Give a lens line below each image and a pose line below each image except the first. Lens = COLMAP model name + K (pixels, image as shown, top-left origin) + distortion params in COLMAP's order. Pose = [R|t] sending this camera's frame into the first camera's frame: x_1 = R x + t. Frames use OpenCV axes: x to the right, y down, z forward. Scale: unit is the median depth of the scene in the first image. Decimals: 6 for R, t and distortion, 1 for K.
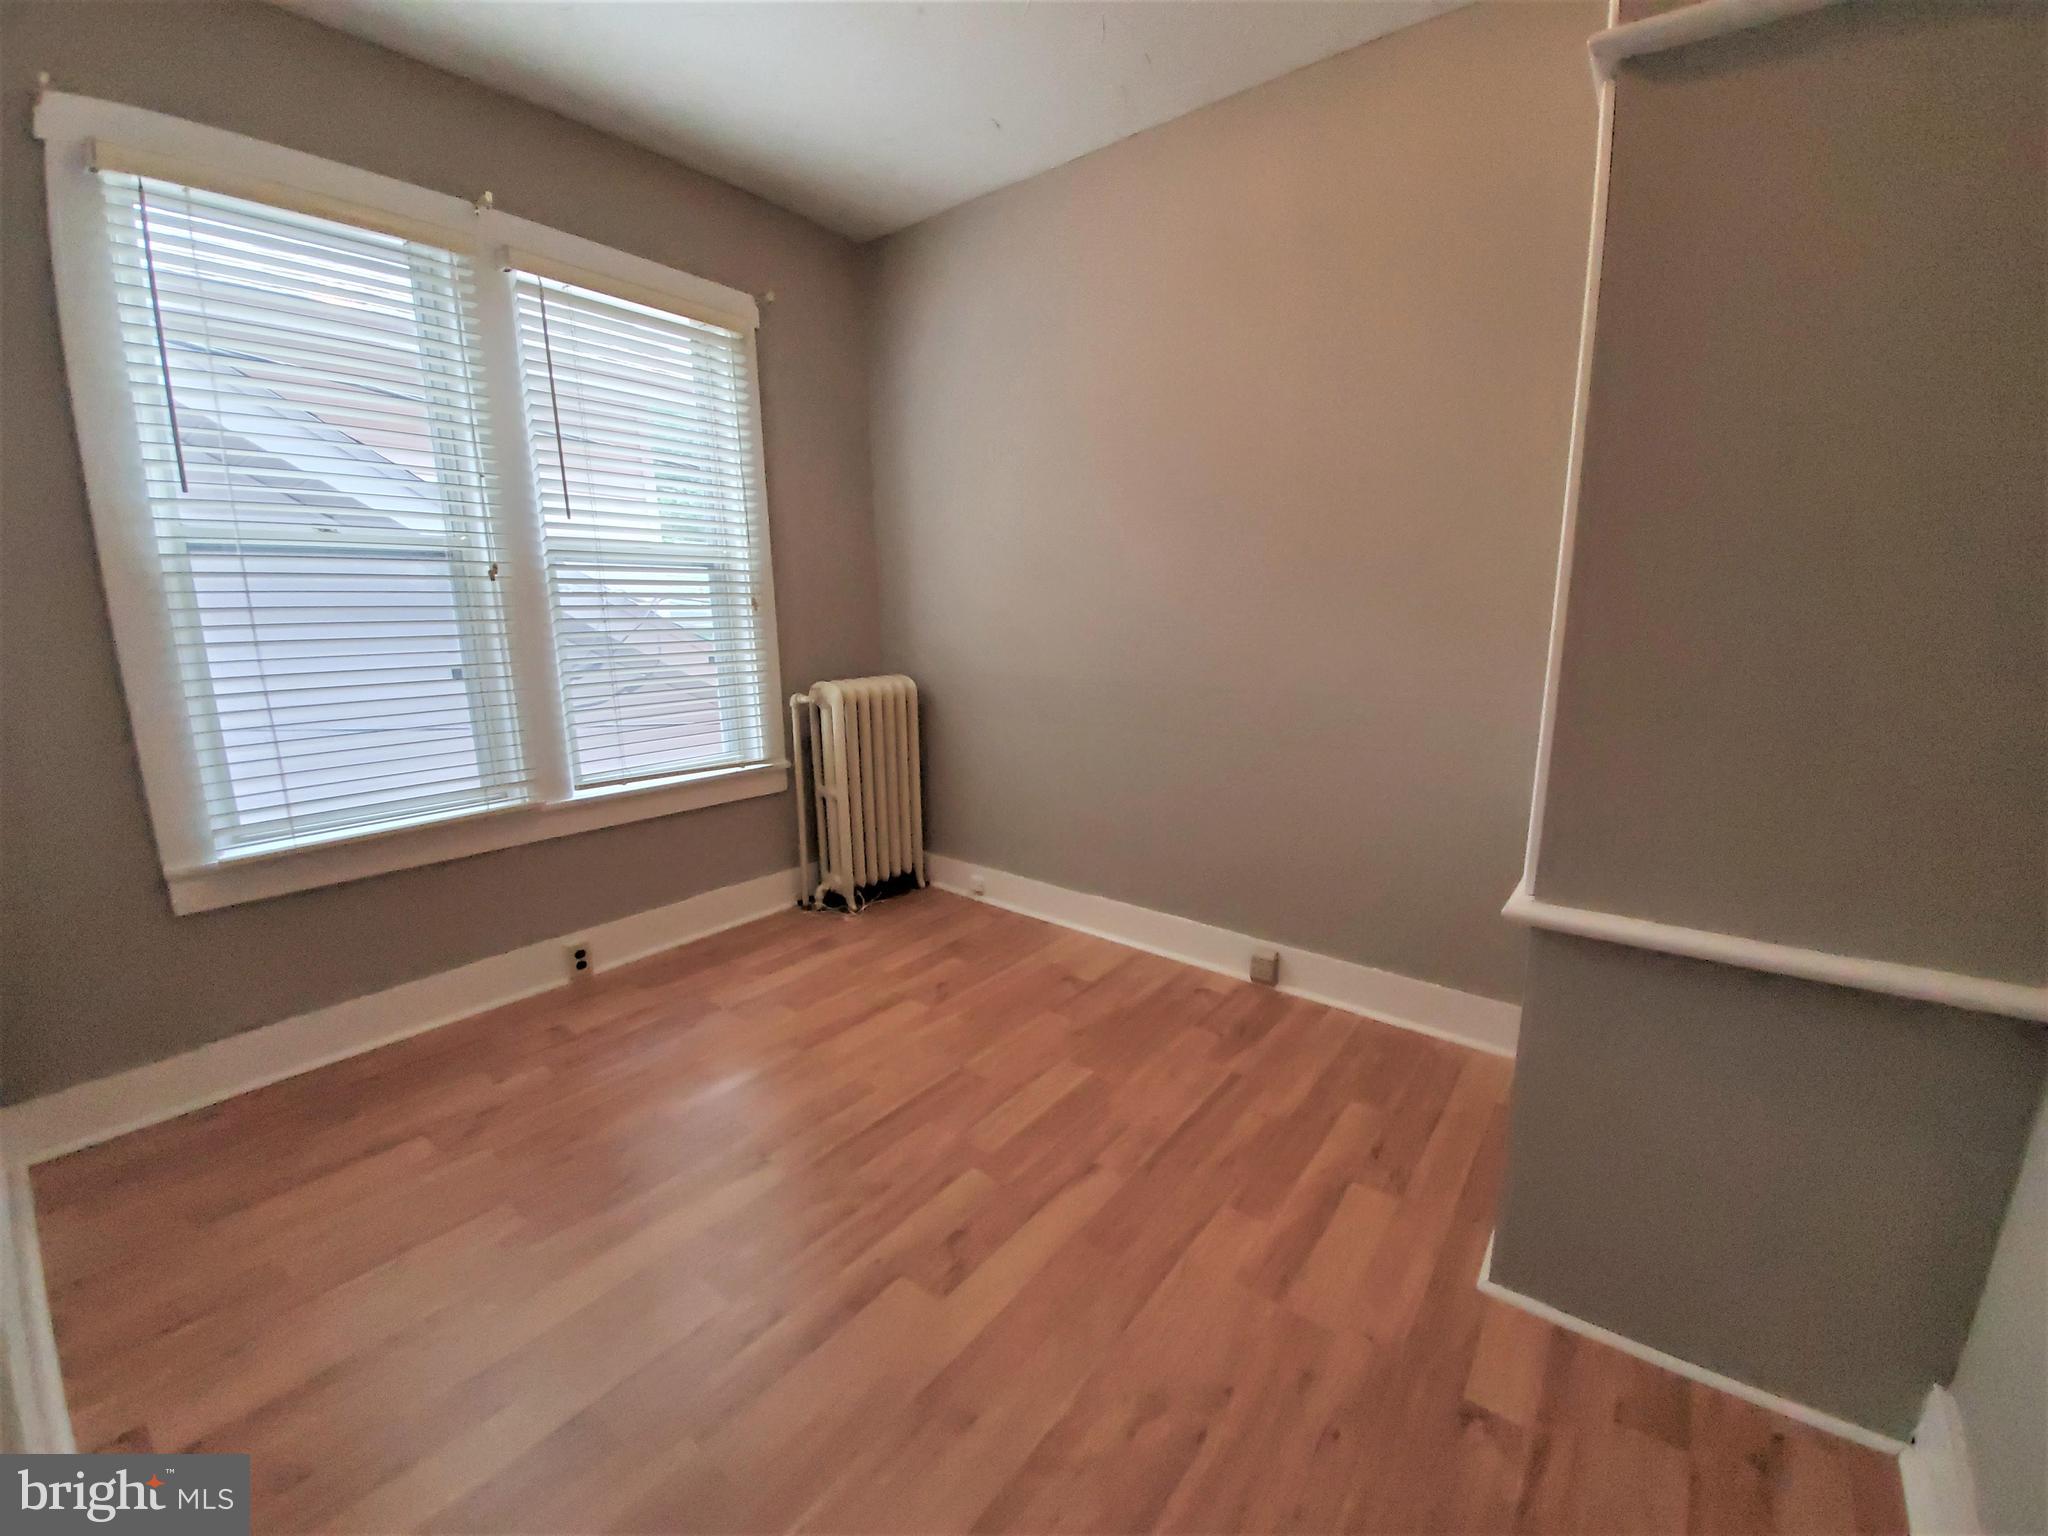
lens RADIAL K [[806.1, 0, 1042.4], [0, 806.1, 768.0], [0, 0, 1]] dist [0.008749, -0.015096]
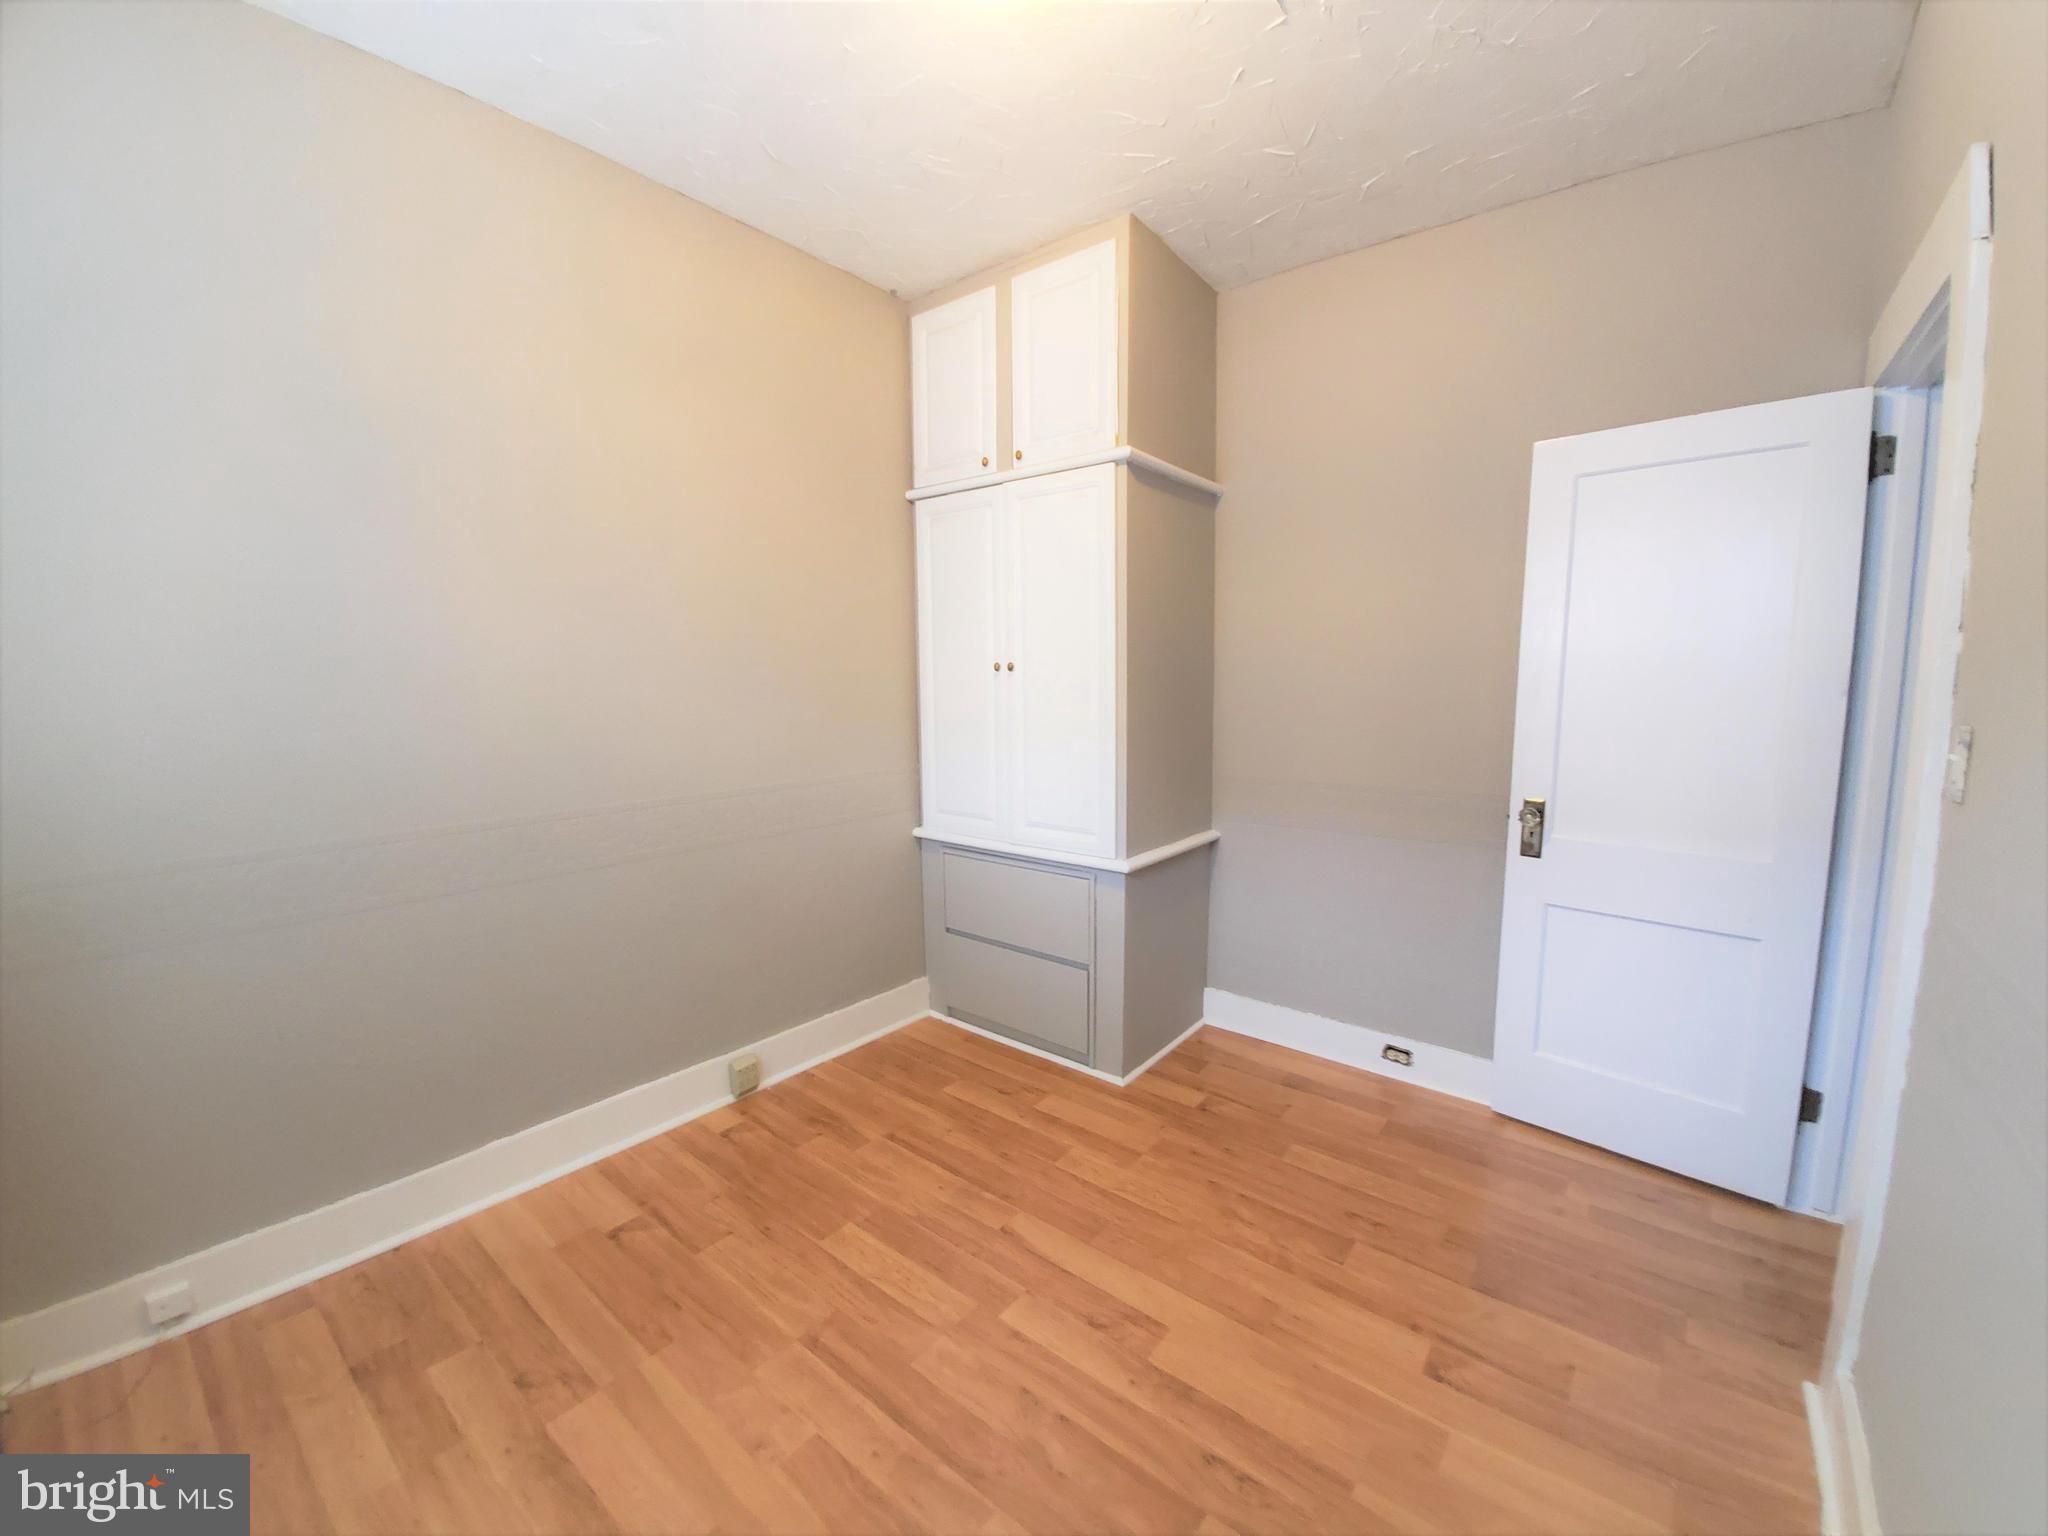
lens RADIAL K [[806.1, 0, 1042.4], [0, 806.1, 768.0], [0, 0, 1]] dist [0.008749, -0.015096]
pose [[0.008208, -0.099229, 0.995031, -0.784081], [0.197160, 0.975692, 0.095674, -0.164836], [-0.980337, 0.195395, 0.027573, 0.663792]]
